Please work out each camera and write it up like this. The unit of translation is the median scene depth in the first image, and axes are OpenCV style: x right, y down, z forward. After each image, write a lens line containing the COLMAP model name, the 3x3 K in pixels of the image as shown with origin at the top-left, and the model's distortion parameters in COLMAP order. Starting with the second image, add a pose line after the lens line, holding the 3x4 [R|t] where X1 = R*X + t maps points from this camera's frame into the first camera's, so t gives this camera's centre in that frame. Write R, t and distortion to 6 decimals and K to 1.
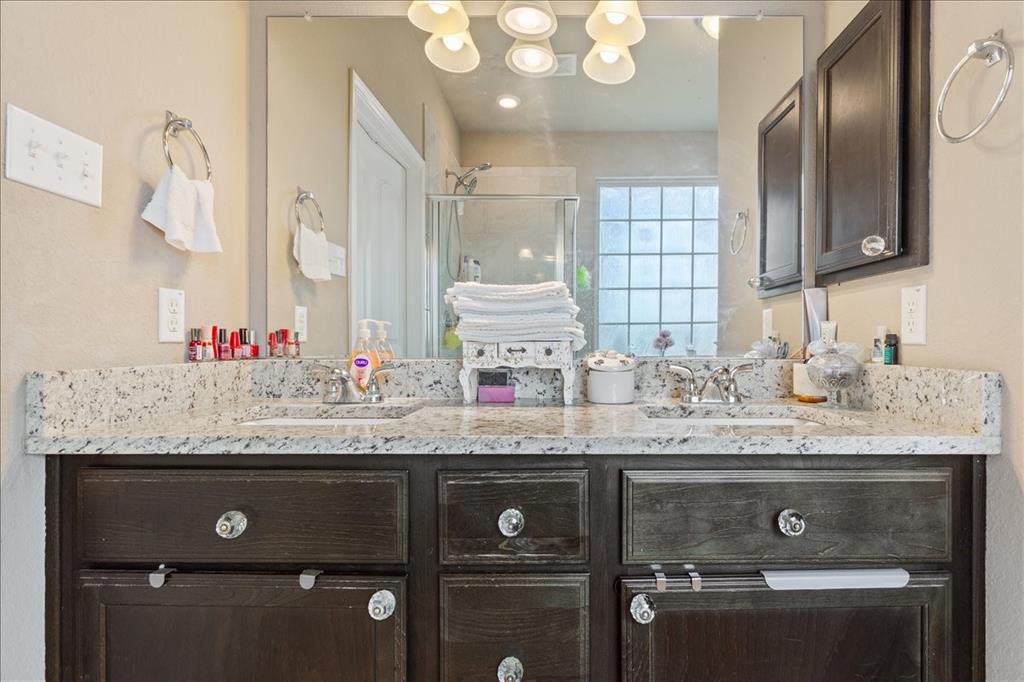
lens RADIAL K [[493.6, 0, 517.6], [0, 493.6, 356.5], [0, 0, 1]] dist [-0.000151, -0.000261]
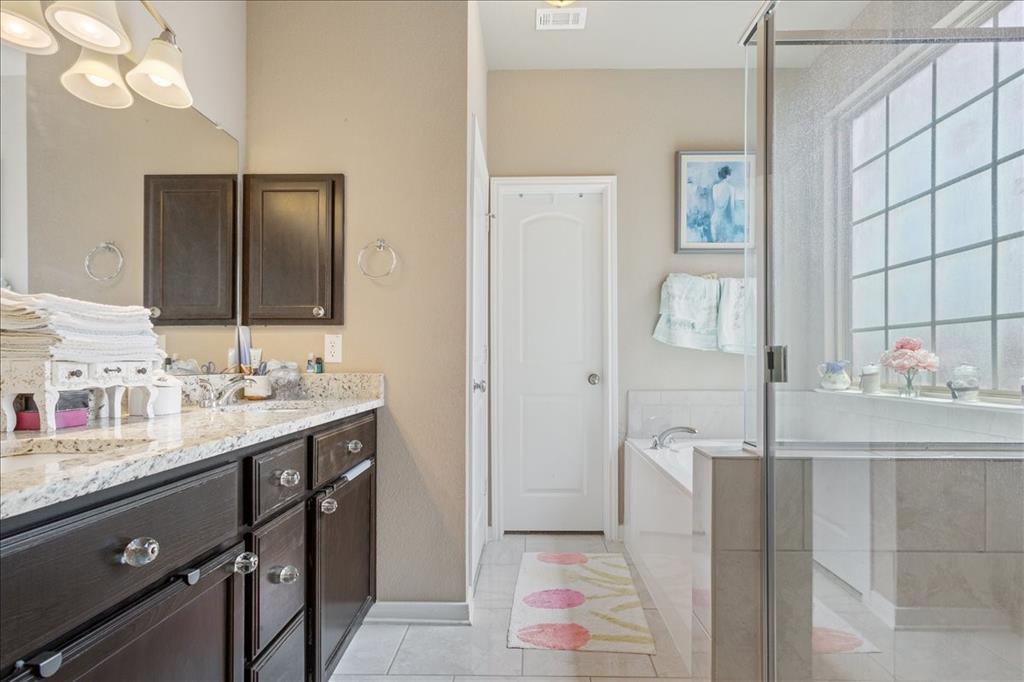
lens RADIAL K [[493.6, 0, 517.6], [0, 493.6, 356.5], [0, 0, 1]] dist [-0.000151, -0.000261]
pose [[0.028447, 0.008492, 0.999559, -1.162661], [0.027720, 0.999573, -0.009281, -0.009621], [-0.999211, 0.027971, 0.028200, 0.168773]]
